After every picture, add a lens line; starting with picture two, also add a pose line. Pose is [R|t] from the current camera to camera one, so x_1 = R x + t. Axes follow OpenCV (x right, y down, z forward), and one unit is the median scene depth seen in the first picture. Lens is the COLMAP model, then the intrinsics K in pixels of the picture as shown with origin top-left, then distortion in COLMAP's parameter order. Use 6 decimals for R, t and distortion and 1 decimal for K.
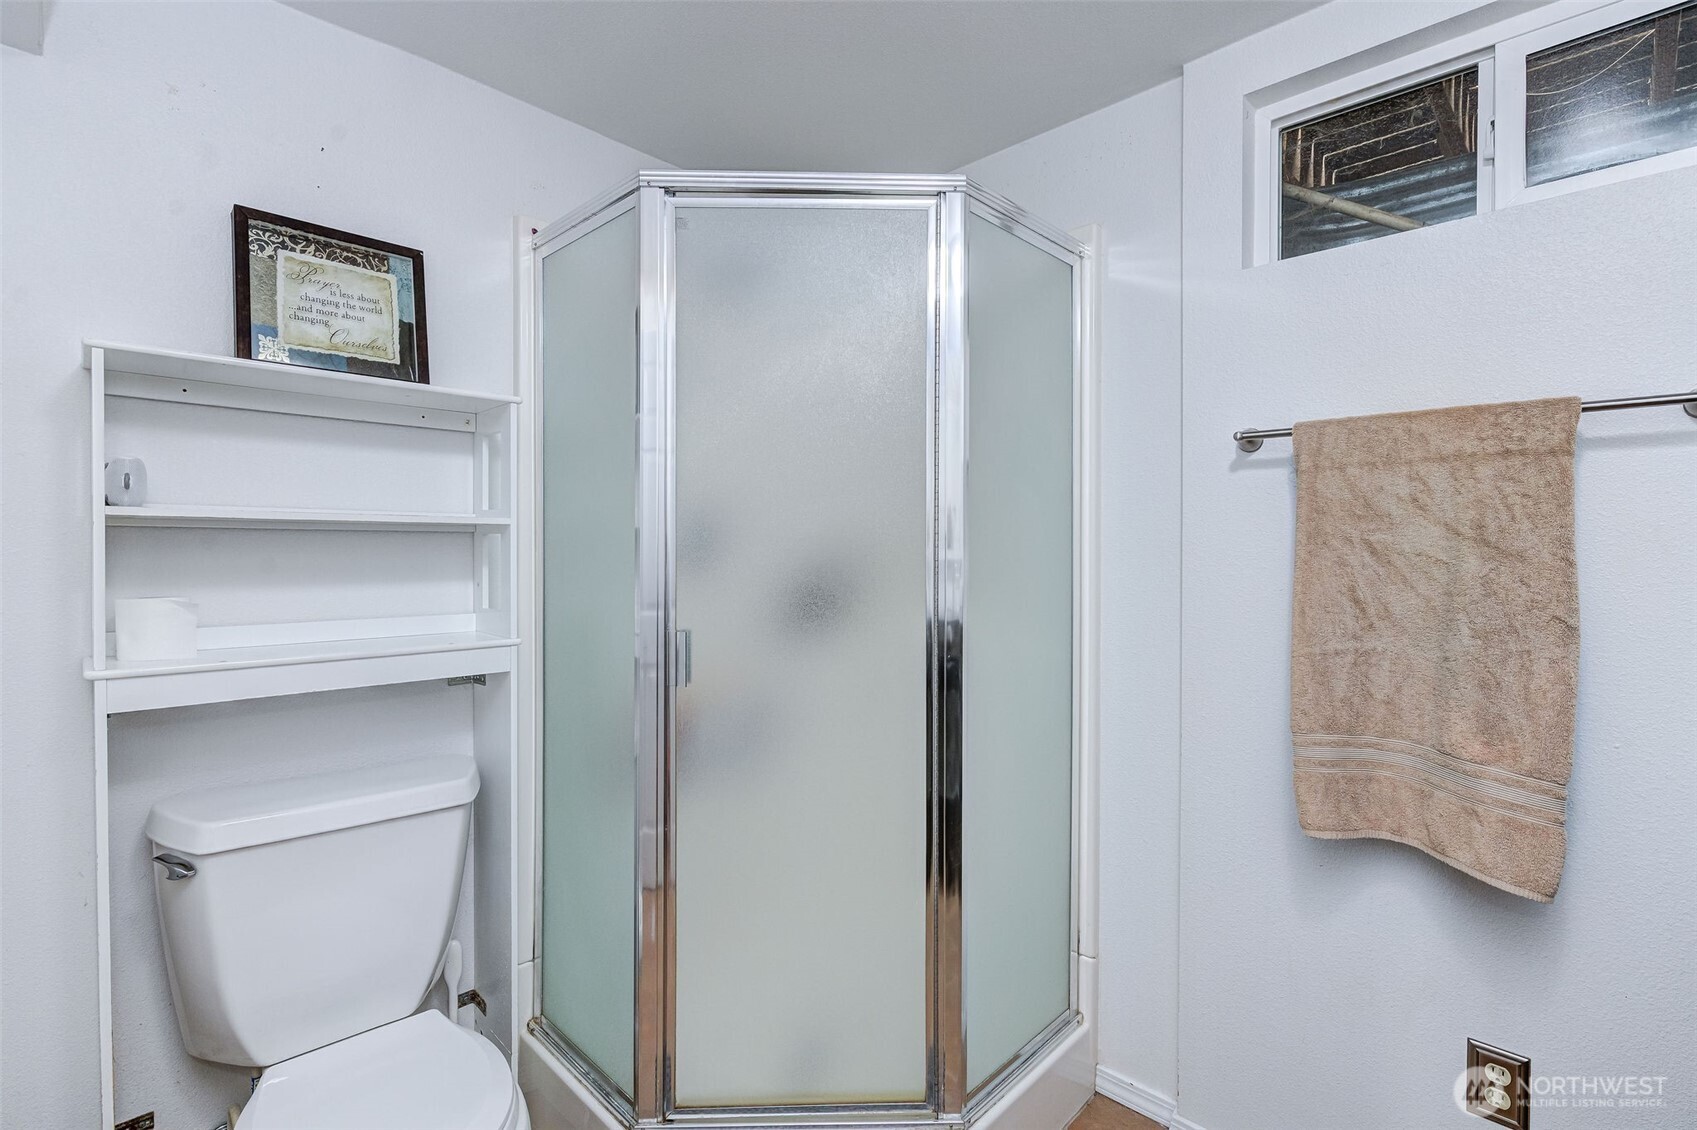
lens RADIAL K [[771.0, 0, 851.8], [0, 771.0, 552.0], [0, 0, 1]] dist [0.004729, -0.002075]
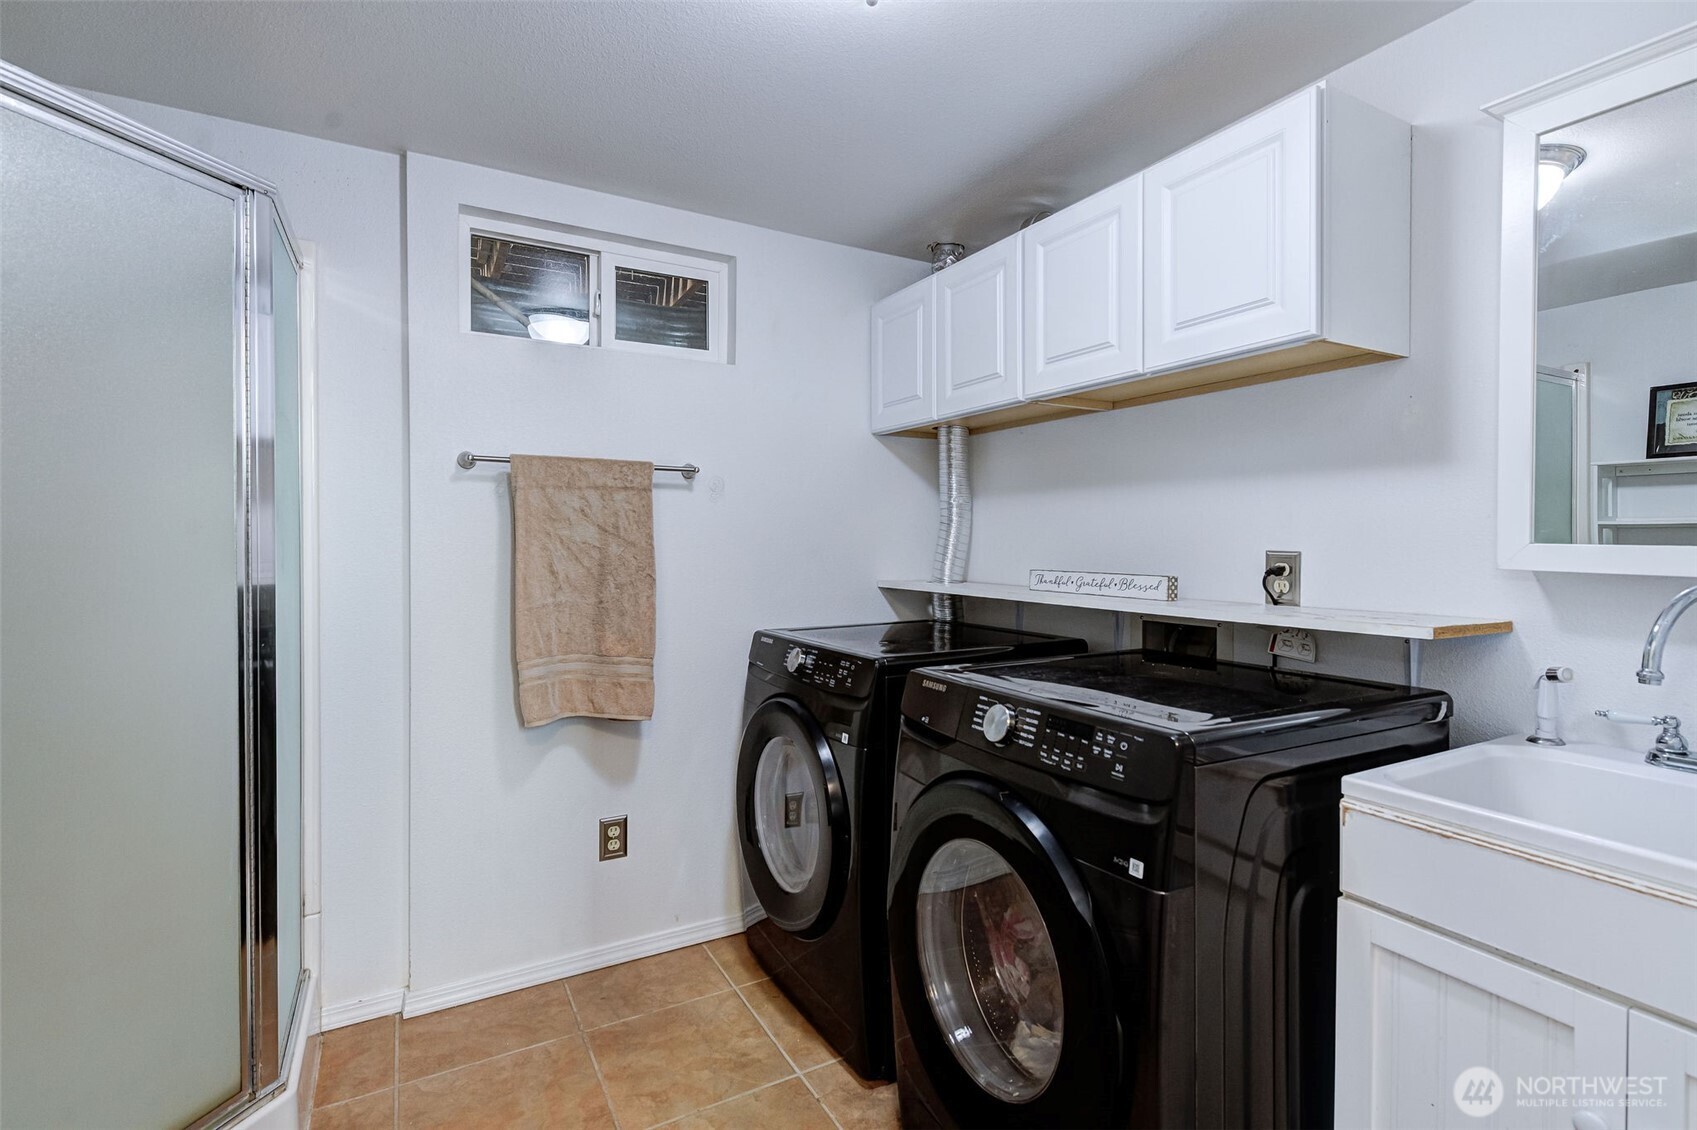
lens RADIAL K [[771.0, 0, 846.6], [0, 771.0, 552.7], [0, 0, 1]] dist [0.004729, -0.002075]
pose [[0.303794, -0.018220, 0.952564, -0.721880], [0.007797, 0.999831, 0.016637, 0.001357], [-0.952706, 0.002373, 0.303884, -0.064392]]
